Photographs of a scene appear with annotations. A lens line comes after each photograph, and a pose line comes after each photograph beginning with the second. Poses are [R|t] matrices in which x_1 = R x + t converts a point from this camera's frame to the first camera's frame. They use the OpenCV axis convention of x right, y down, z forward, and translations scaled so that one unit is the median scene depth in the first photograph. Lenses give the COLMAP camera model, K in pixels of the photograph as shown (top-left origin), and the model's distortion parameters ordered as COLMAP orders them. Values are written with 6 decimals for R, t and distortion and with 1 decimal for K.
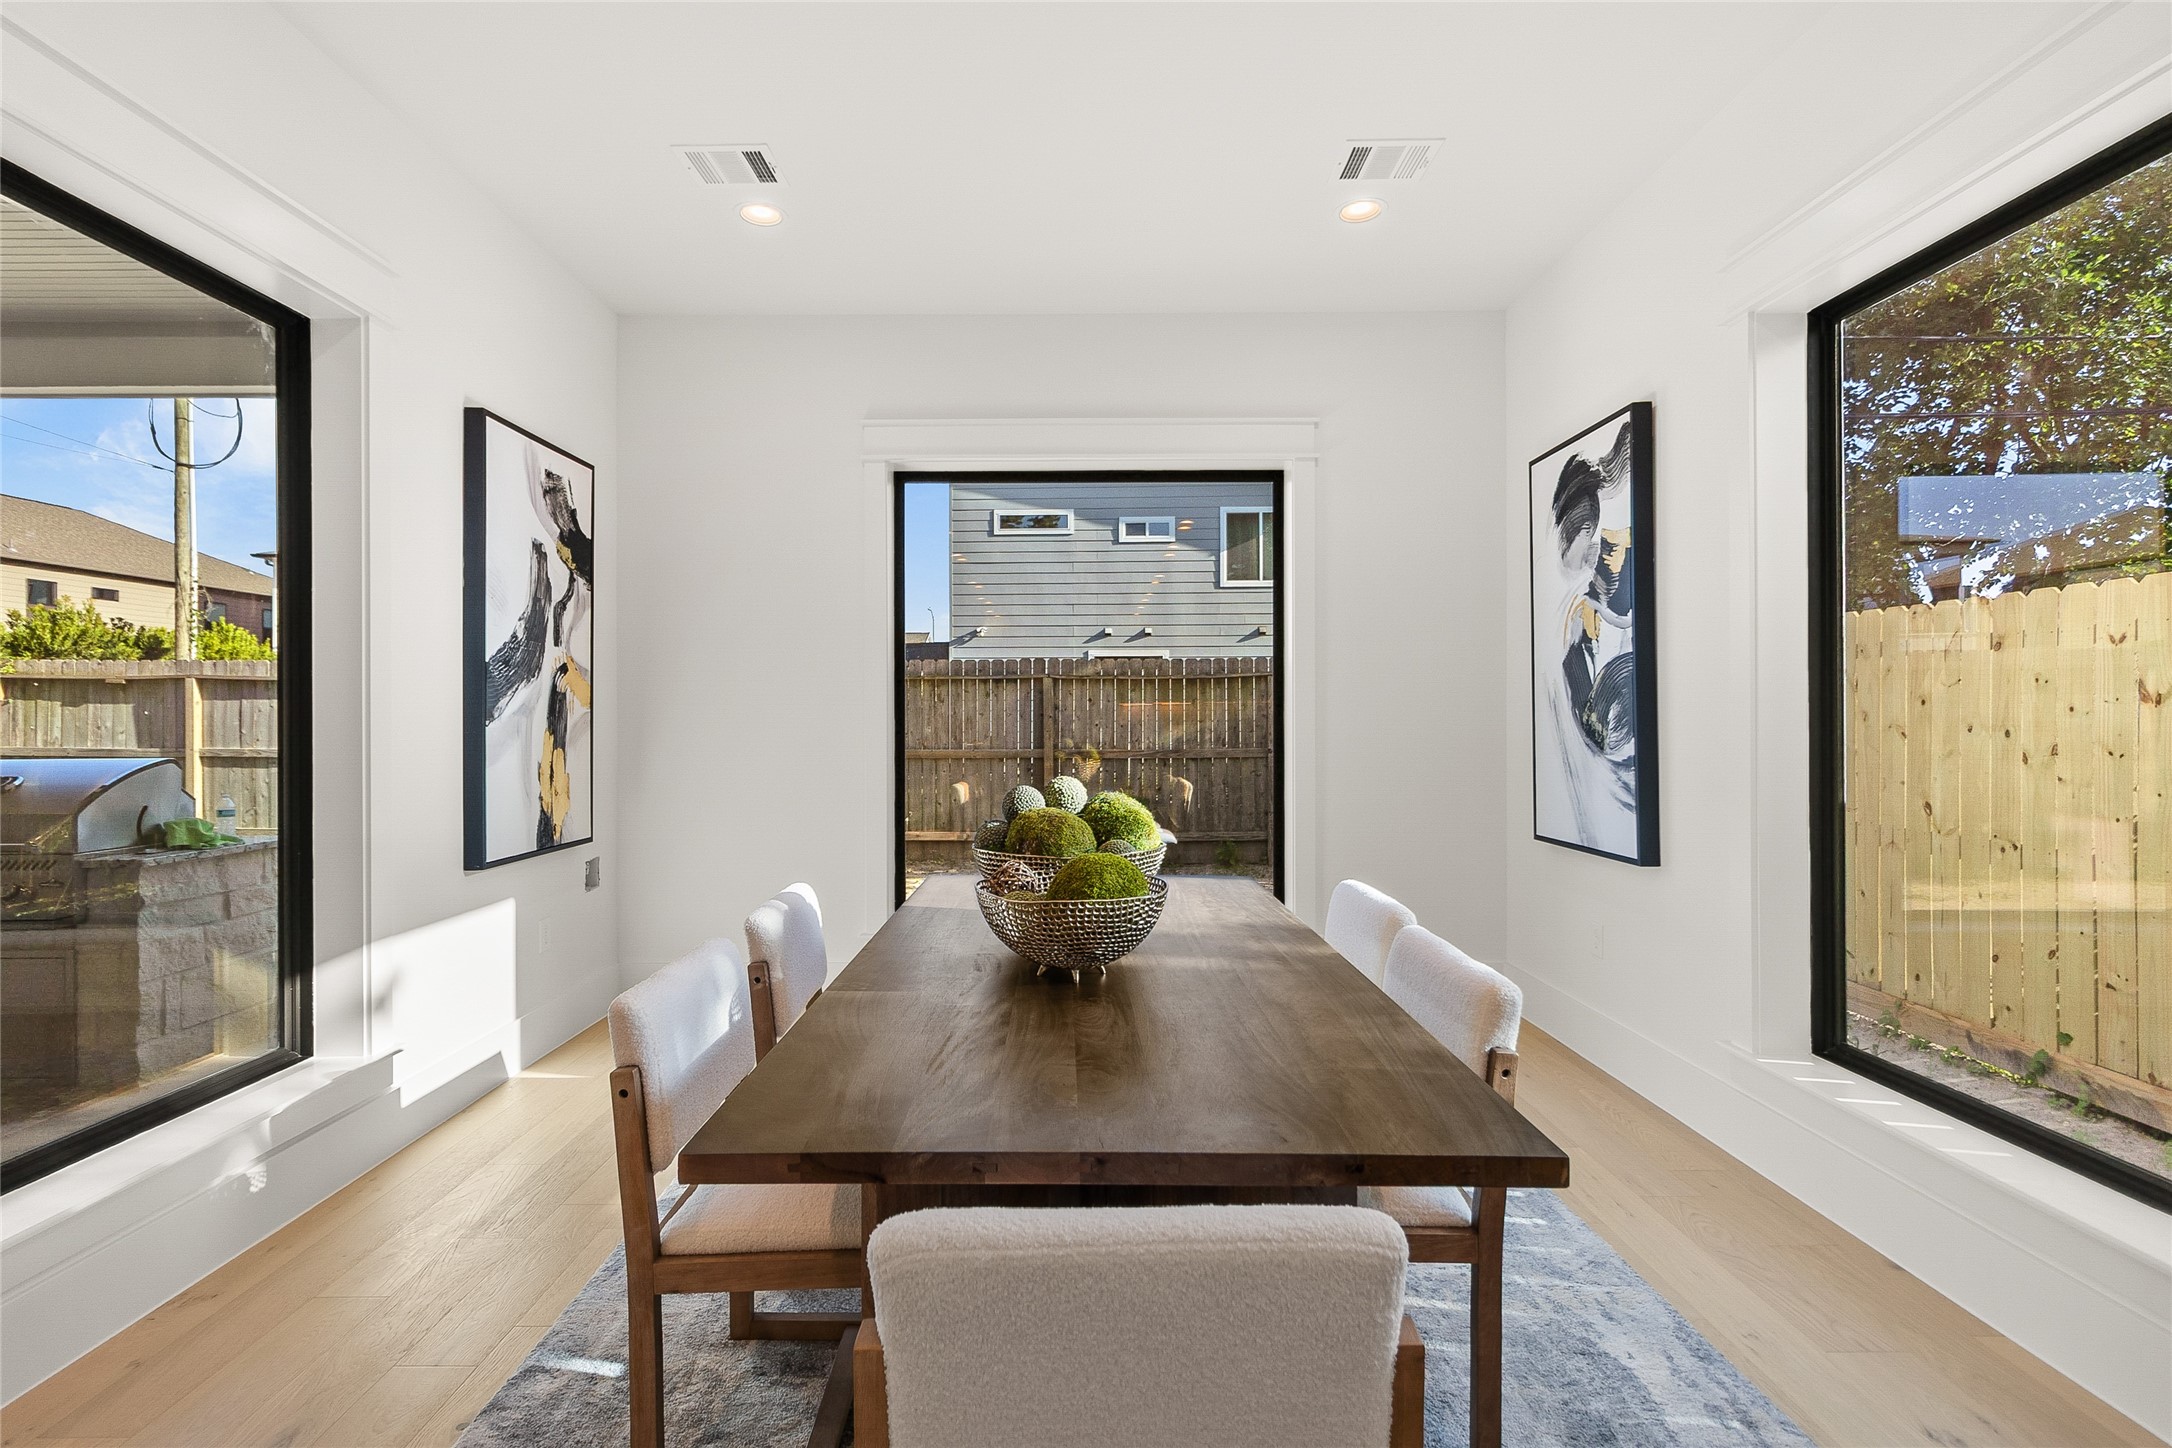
lens RADIAL K [[989.3, 0, 1074.9], [0, 989.3, 720.4], [0, 0, 1]] dist [0.002280, -0.000009]
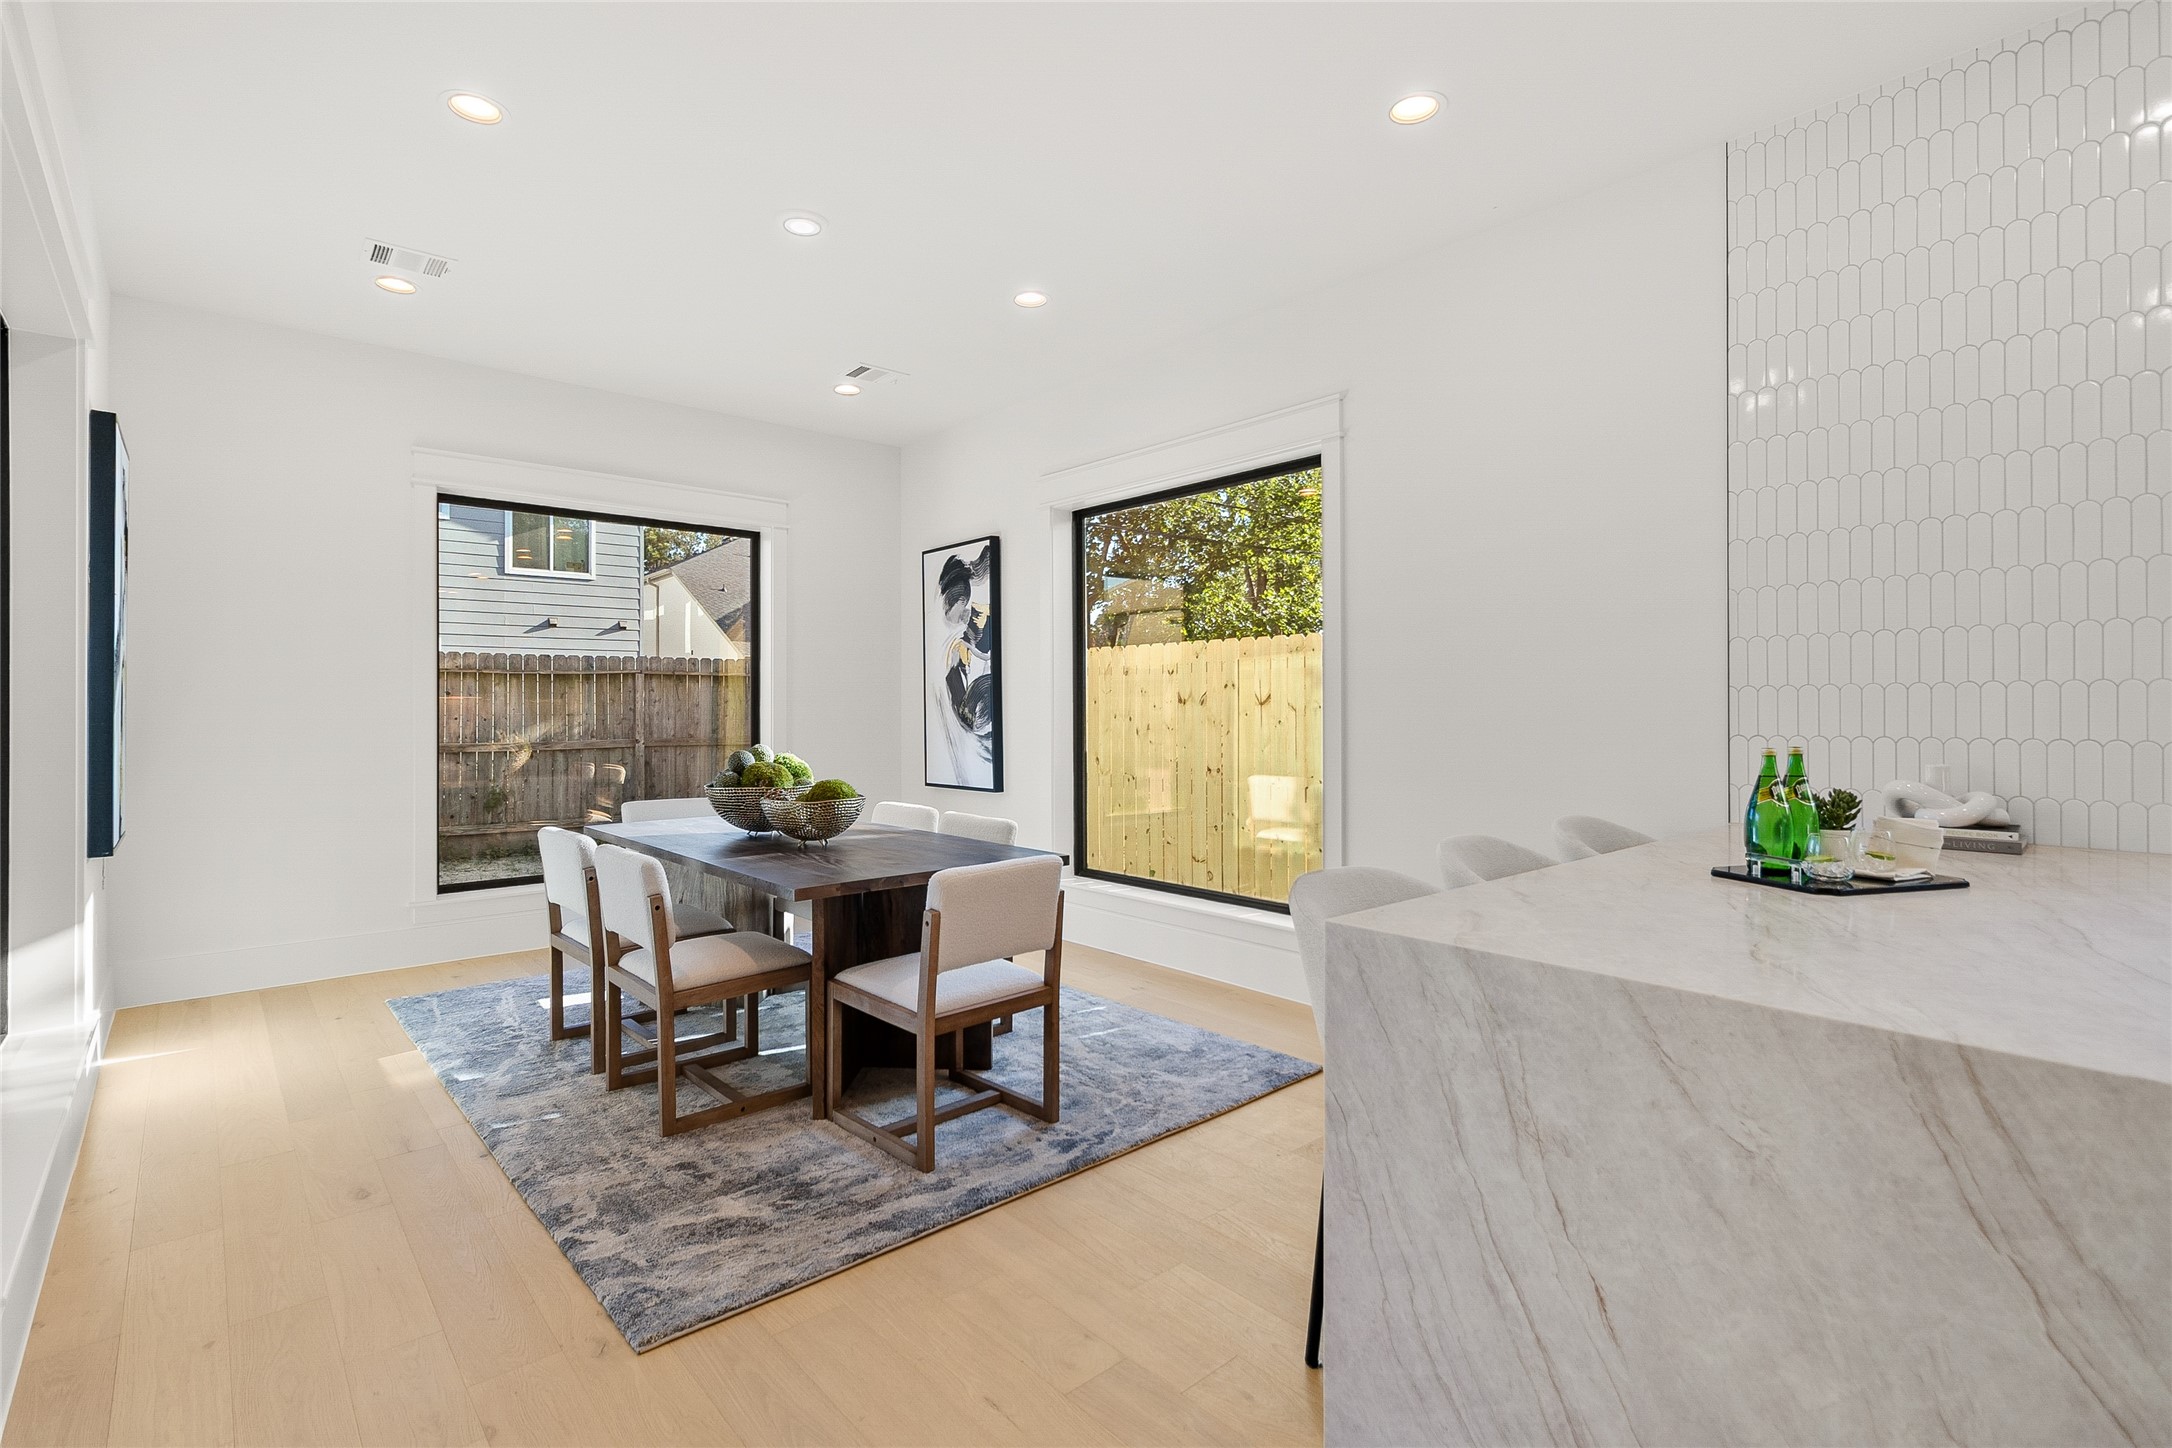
lens RADIAL K [[989.3, 0, 1074.9], [0, 989.3, 720.4], [0, 0, 1]] dist [0.002280, -0.000009]
pose [[0.743175, -0.006713, 0.669064, -0.492519], [0.002760, 0.999972, 0.006967, 0.003025], [-0.669092, -0.003332, 0.743172, -0.409846]]
